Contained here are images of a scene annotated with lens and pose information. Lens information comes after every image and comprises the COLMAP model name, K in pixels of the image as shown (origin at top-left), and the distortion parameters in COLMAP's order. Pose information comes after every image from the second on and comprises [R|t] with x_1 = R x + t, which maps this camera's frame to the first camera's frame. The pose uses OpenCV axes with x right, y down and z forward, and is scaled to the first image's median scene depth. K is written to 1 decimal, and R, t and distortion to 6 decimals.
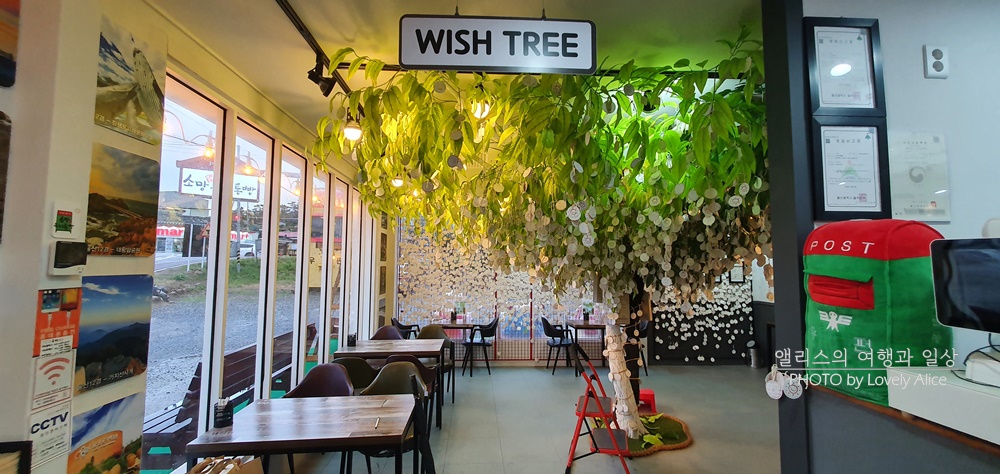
lens RADIAL K [[382.7, 0, 500.9], [0, 382.7, 238.8], [0, 0, 1]] dist [0.014210, -0.000146]
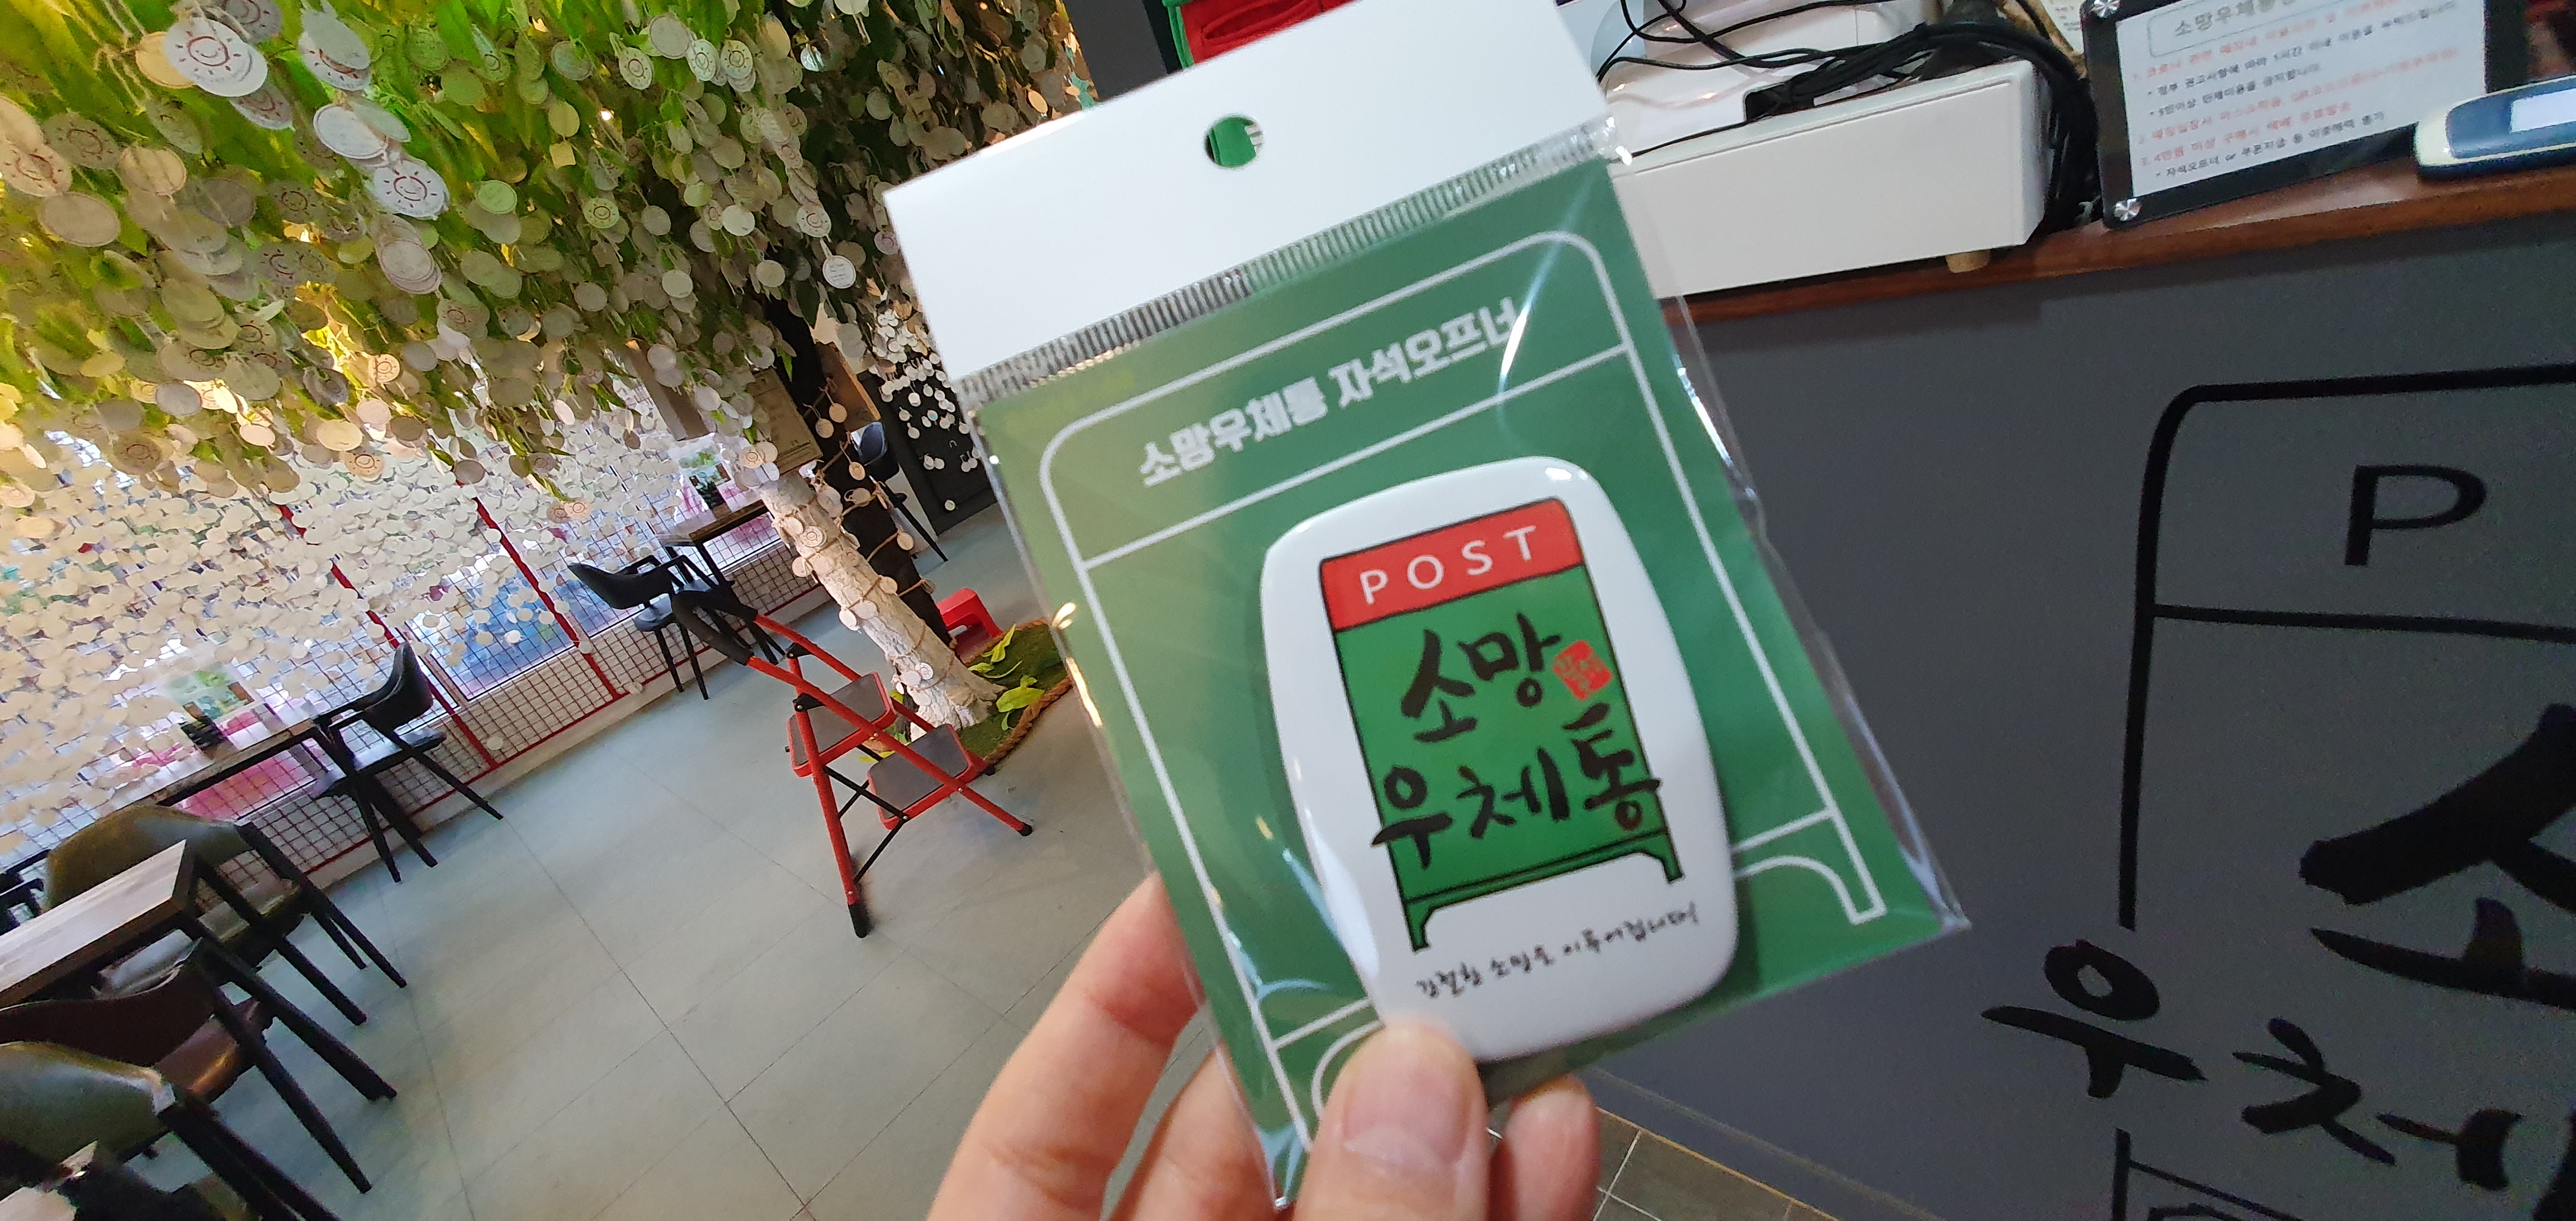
lens RADIAL K [[985.8, 0, 1290.4], [0, 985.8, 615.1], [0, 0, 1]] dist [0.014210, -0.000146]
pose [[0.652532, -0.527169, 0.544329, 0.056765], [0.275616, 0.834255, 0.477551, 0.037450], [-0.705859, -0.161591, 0.689675, 0.098235]]
